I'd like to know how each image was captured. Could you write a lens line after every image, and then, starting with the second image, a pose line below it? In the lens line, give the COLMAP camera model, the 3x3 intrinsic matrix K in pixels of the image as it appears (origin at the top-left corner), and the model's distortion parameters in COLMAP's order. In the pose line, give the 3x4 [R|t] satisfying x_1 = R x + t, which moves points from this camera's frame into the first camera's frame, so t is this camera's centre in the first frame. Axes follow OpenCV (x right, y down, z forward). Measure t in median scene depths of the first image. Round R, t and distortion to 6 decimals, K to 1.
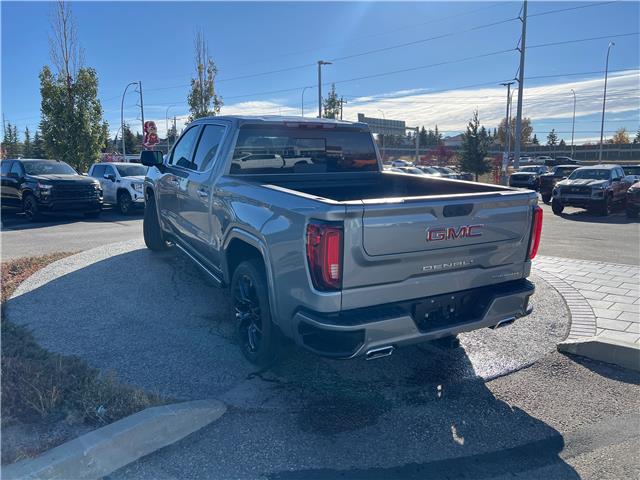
lens RADIAL K [[473.3, 0, 316.8], [0, 473.3, 240.1], [0, 0, 1]] dist [0.048420, -0.052667]
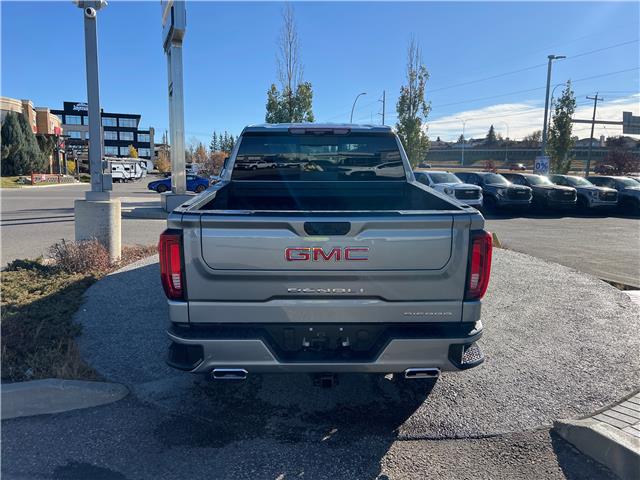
lens RADIAL K [[473.3, 0, 316.8], [0, 473.3, 240.1], [0, 0, 1]] dist [0.048420, -0.052667]
pose [[0.887791, 0.083481, -0.452613, 0.445491], [-0.088457, 0.996028, 0.010203, -0.032586], [0.451667, 0.030978, 0.891649, 0.150135]]
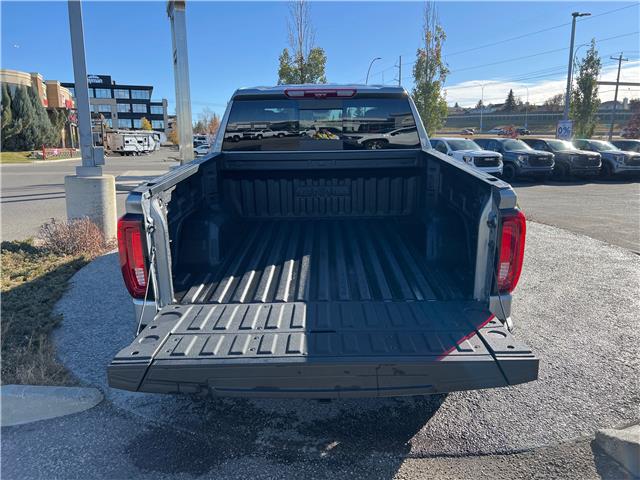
lens RADIAL K [[474.8, 0, 324.8], [0, 474.8, 237.3], [0, 0, 1]] dist [0.048499, -0.053358]
pose [[0.880741, 0.095498, -0.463869, 0.417091], [-0.072484, 0.995101, 0.067238, -0.047147], [0.468018, -0.025596, 0.883348, 0.258026]]
